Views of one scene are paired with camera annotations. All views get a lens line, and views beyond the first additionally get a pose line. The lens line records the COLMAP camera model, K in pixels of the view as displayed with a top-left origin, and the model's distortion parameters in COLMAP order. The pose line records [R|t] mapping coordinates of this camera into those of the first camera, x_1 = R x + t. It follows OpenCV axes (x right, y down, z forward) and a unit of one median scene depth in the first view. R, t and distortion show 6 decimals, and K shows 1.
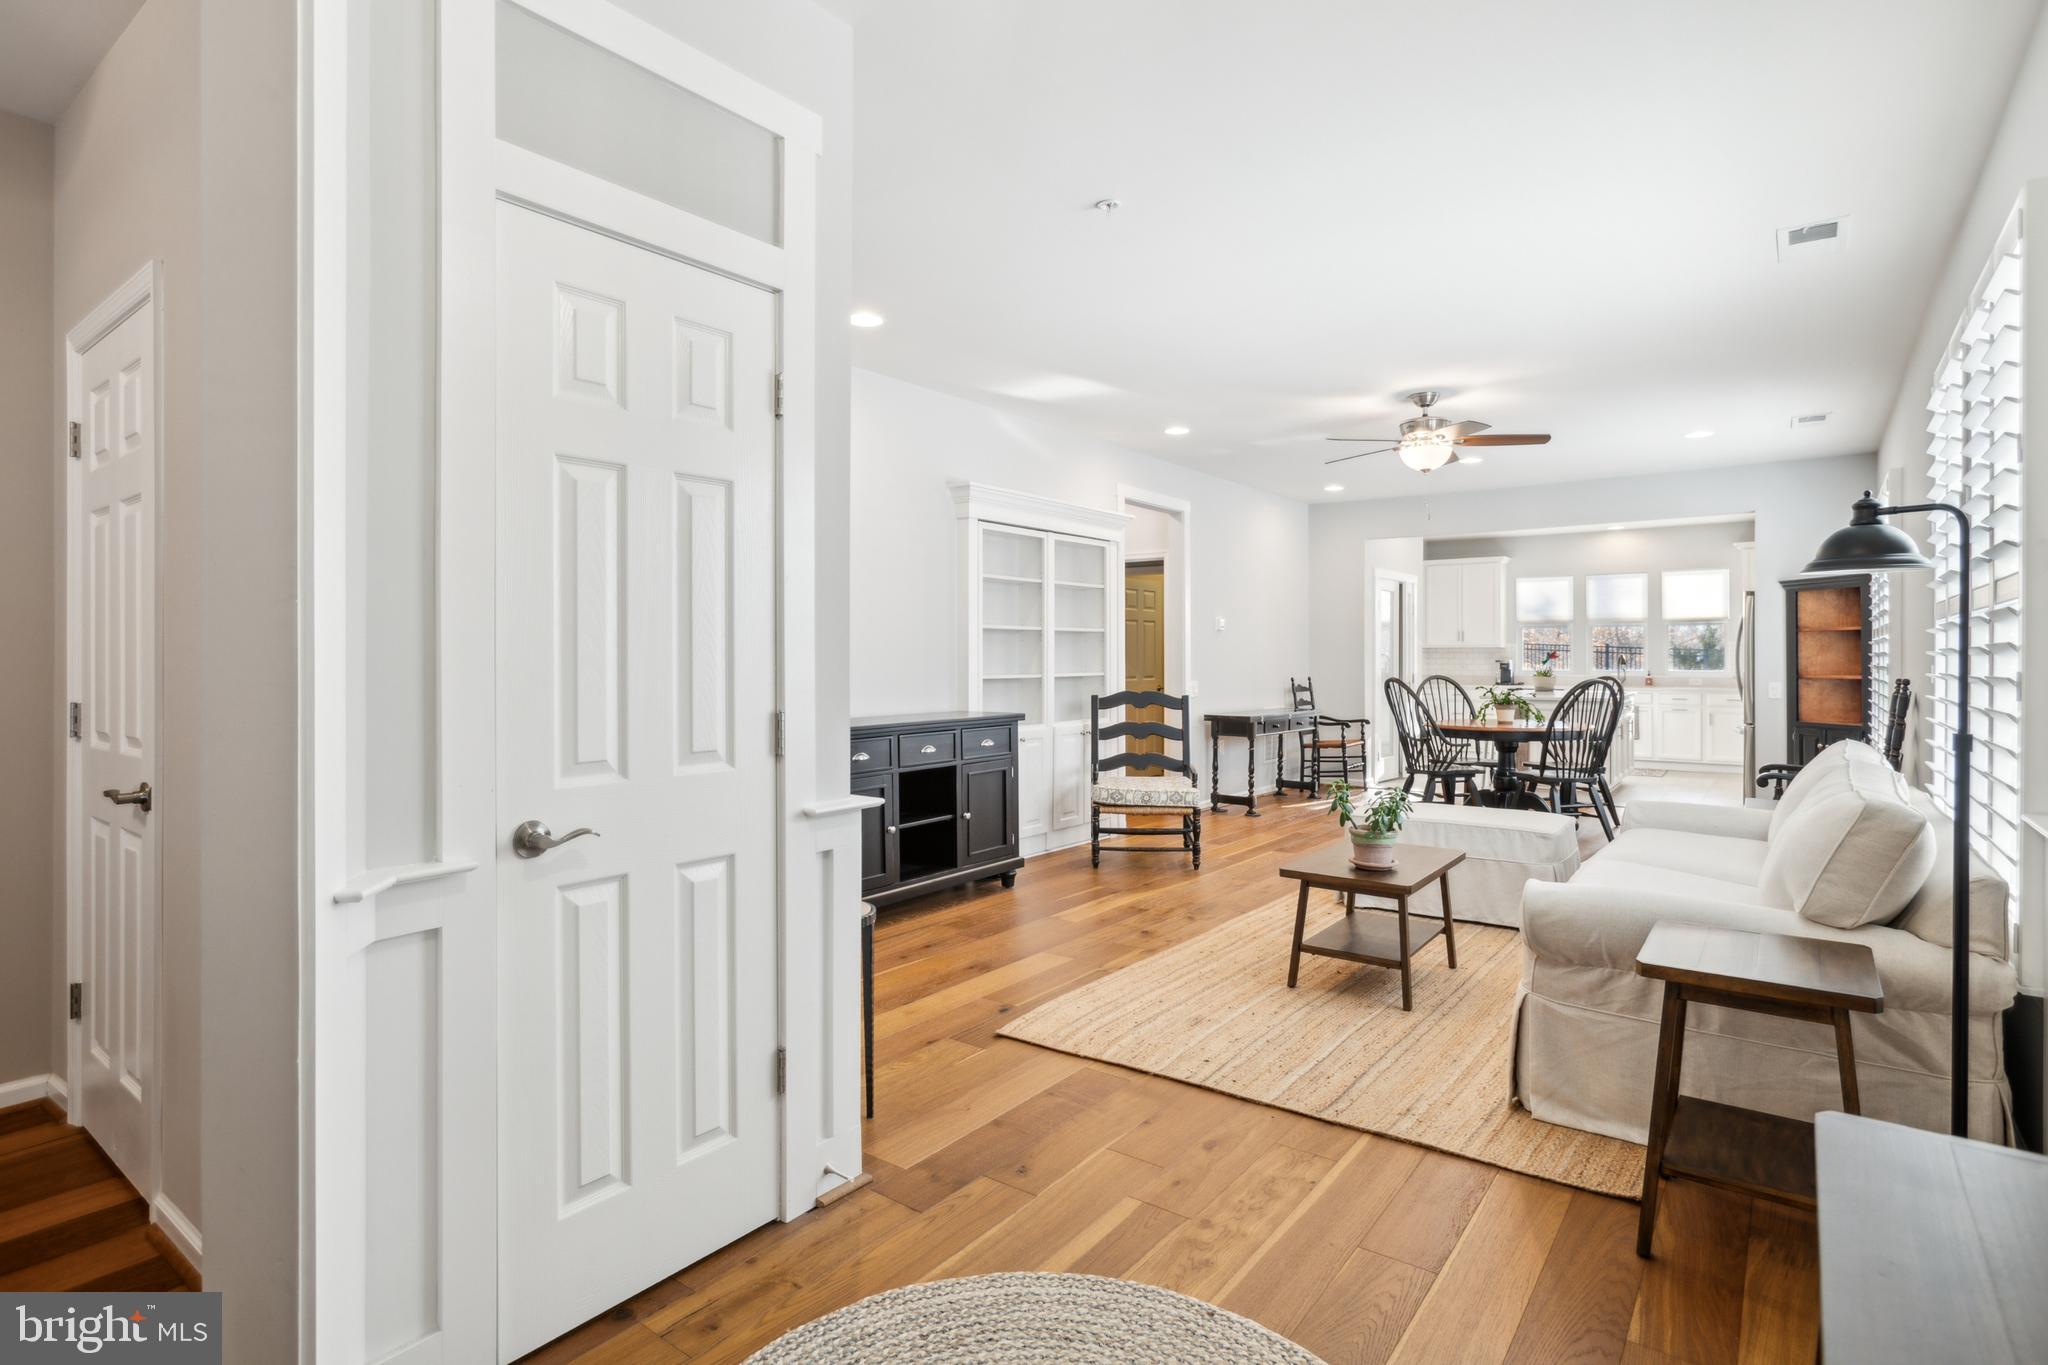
lens RADIAL K [[1034.9, 0, 1028.9], [0, 1034.9, 652.6], [0, 0, 1]] dist [-0.014650, -0.000544]
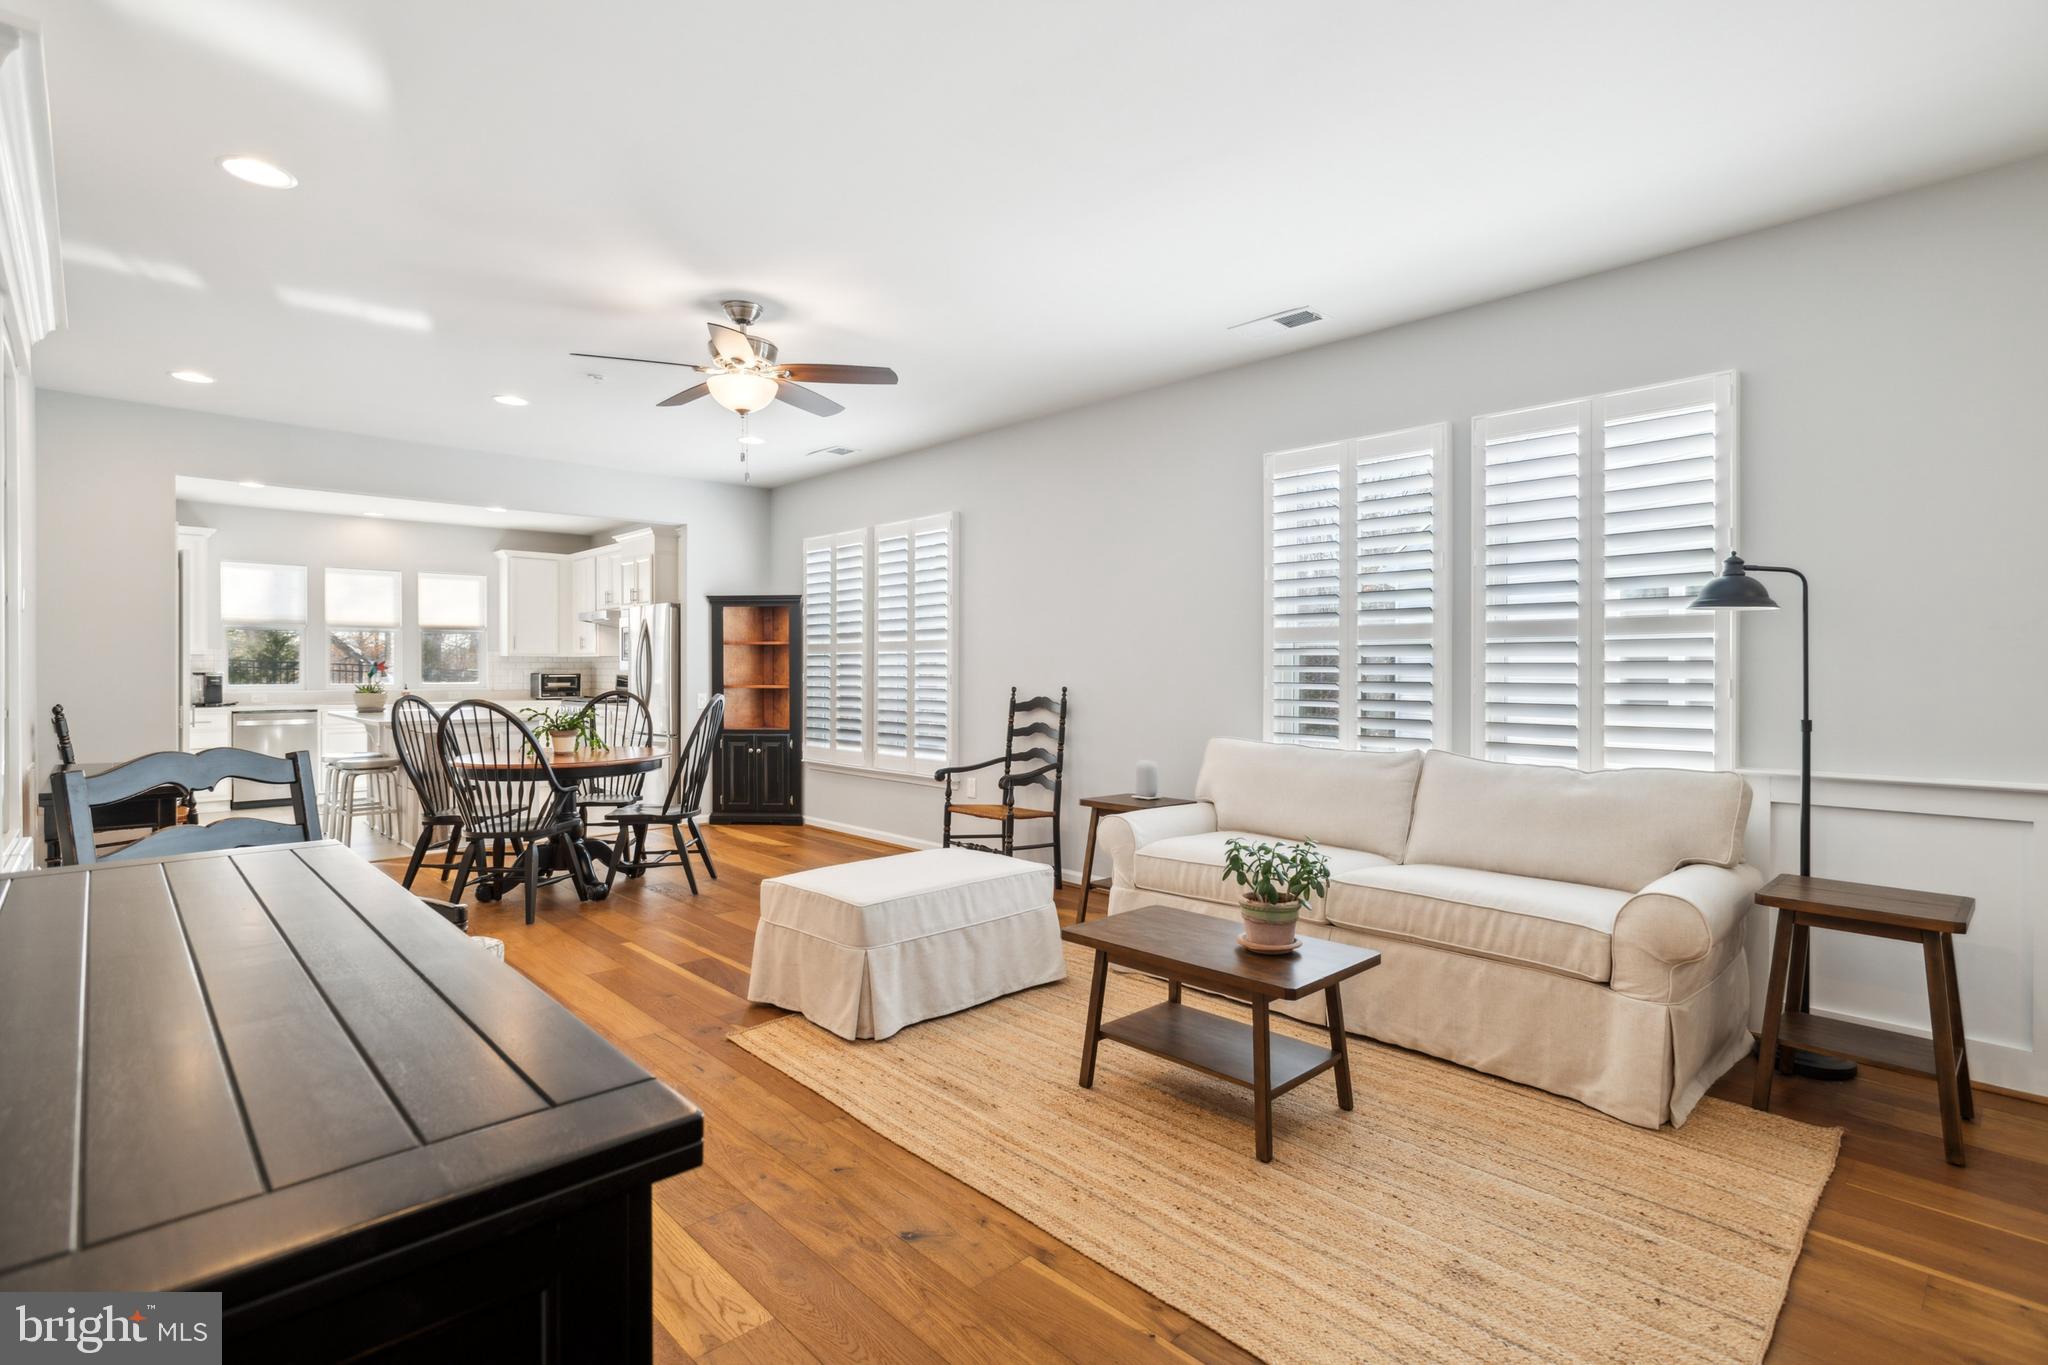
lens RADIAL K [[985.2, 0, 1026.3], [0, 985.2, 678.6], [0, 0, 1]] dist [-0.012359, 0.010597]
pose [[0.166044, -0.010297, 0.986065, -0.168578], [-0.005230, 0.999922, 0.011322, 0.001092], [-0.986104, -0.007038, 0.165978, 0.441199]]
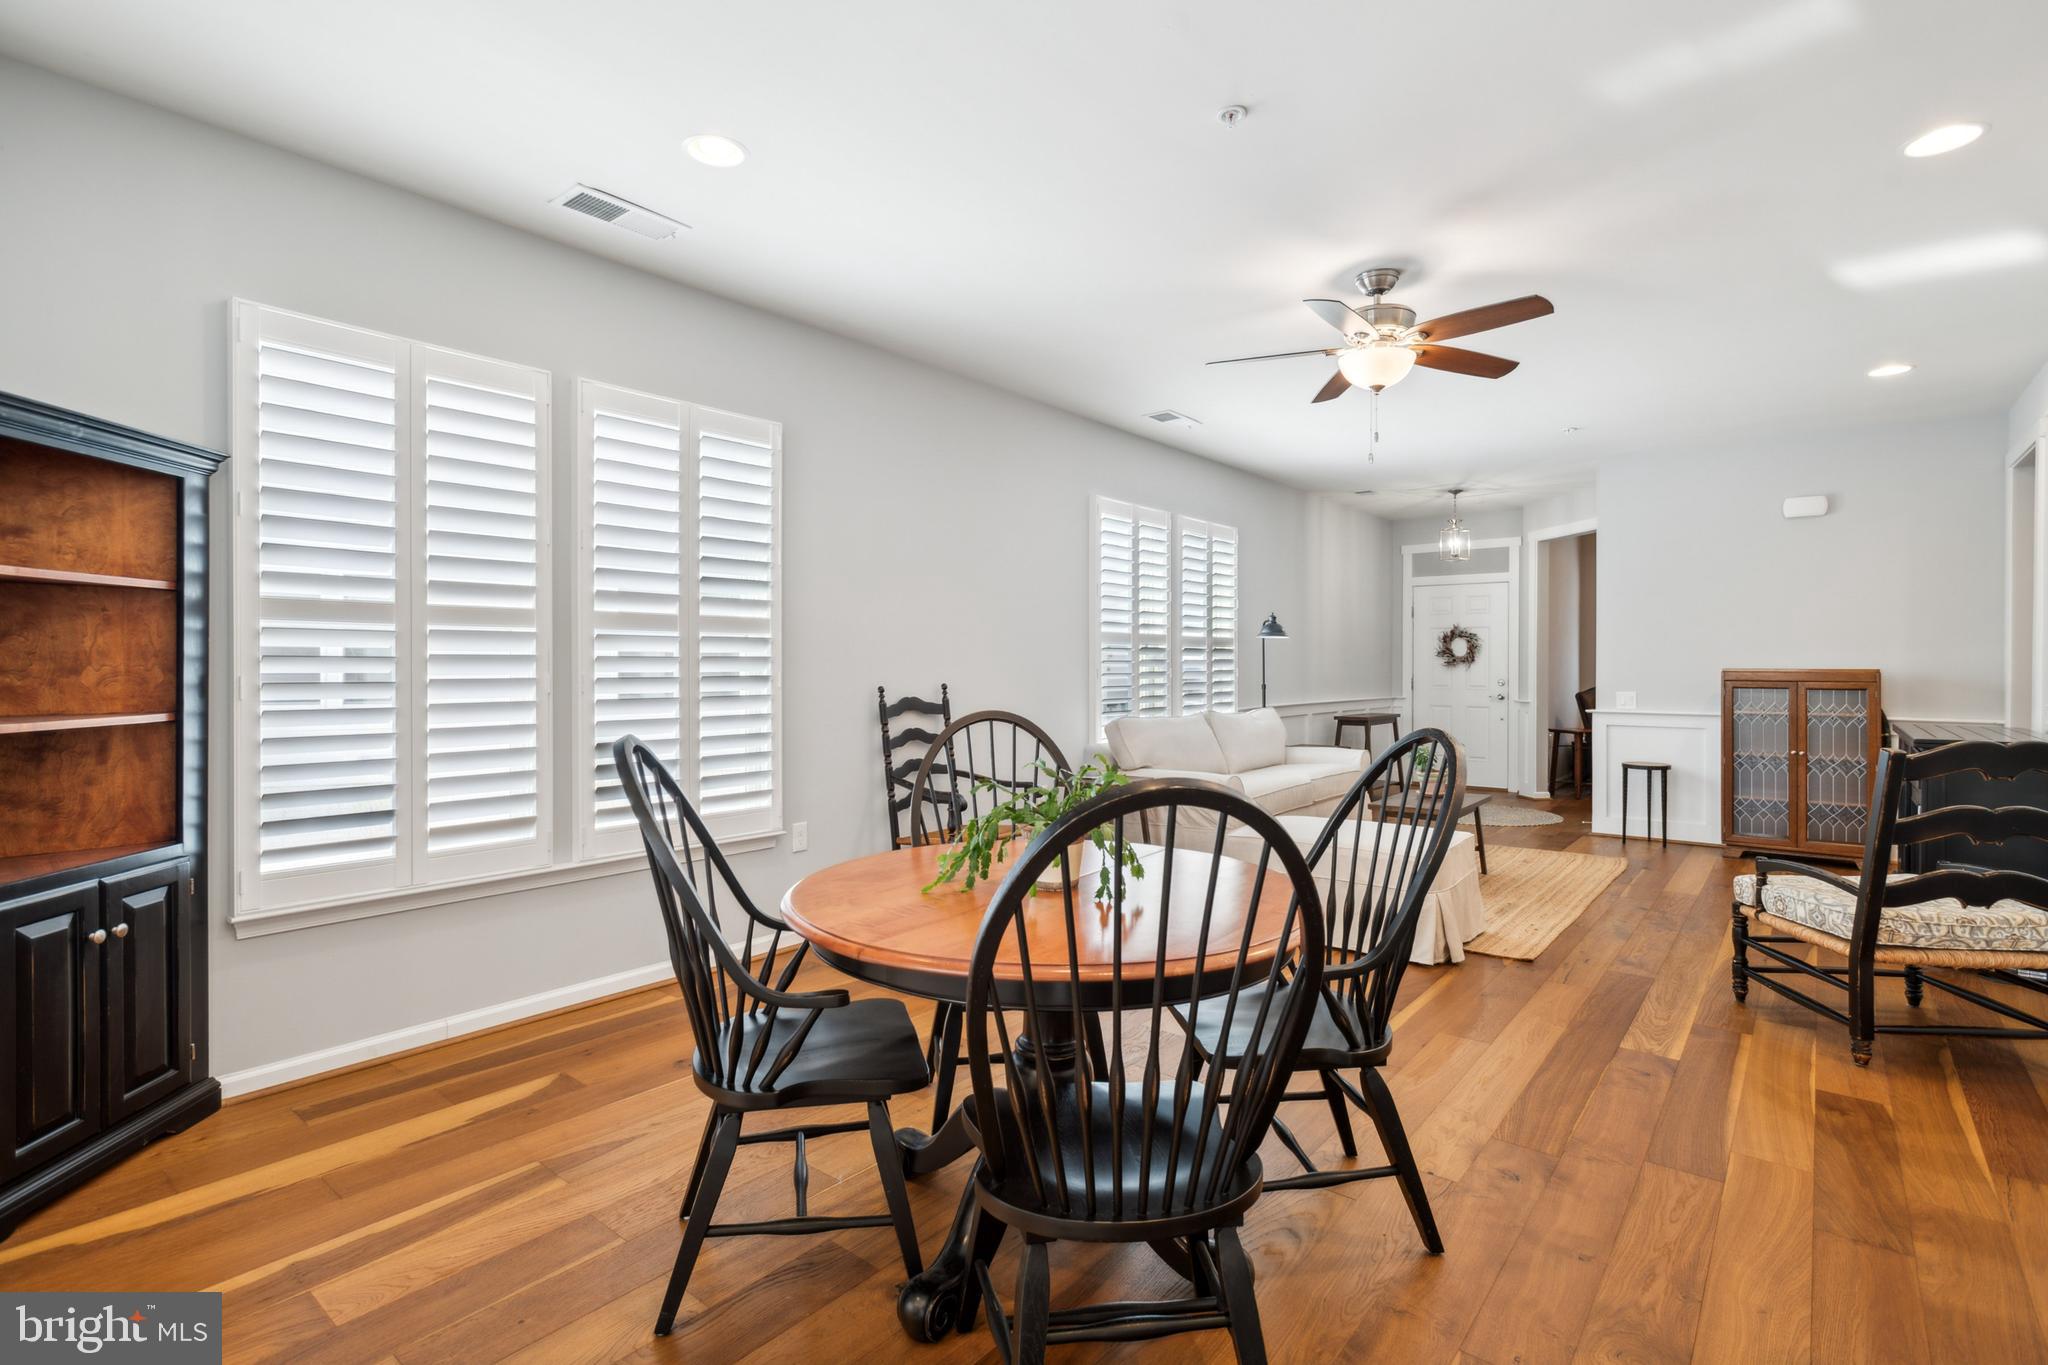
lens RADIAL K [[985.2, 0, 1017.5], [0, 985.2, 672.7], [0, 0, 1]] dist [-0.012359, 0.010597]
pose [[-0.999384, -0.001305, 0.035068, 0.378110], [-0.001128, 0.999987, 0.005053, 0.003968], [-0.035074, 0.005011, -0.999372, 1.055036]]
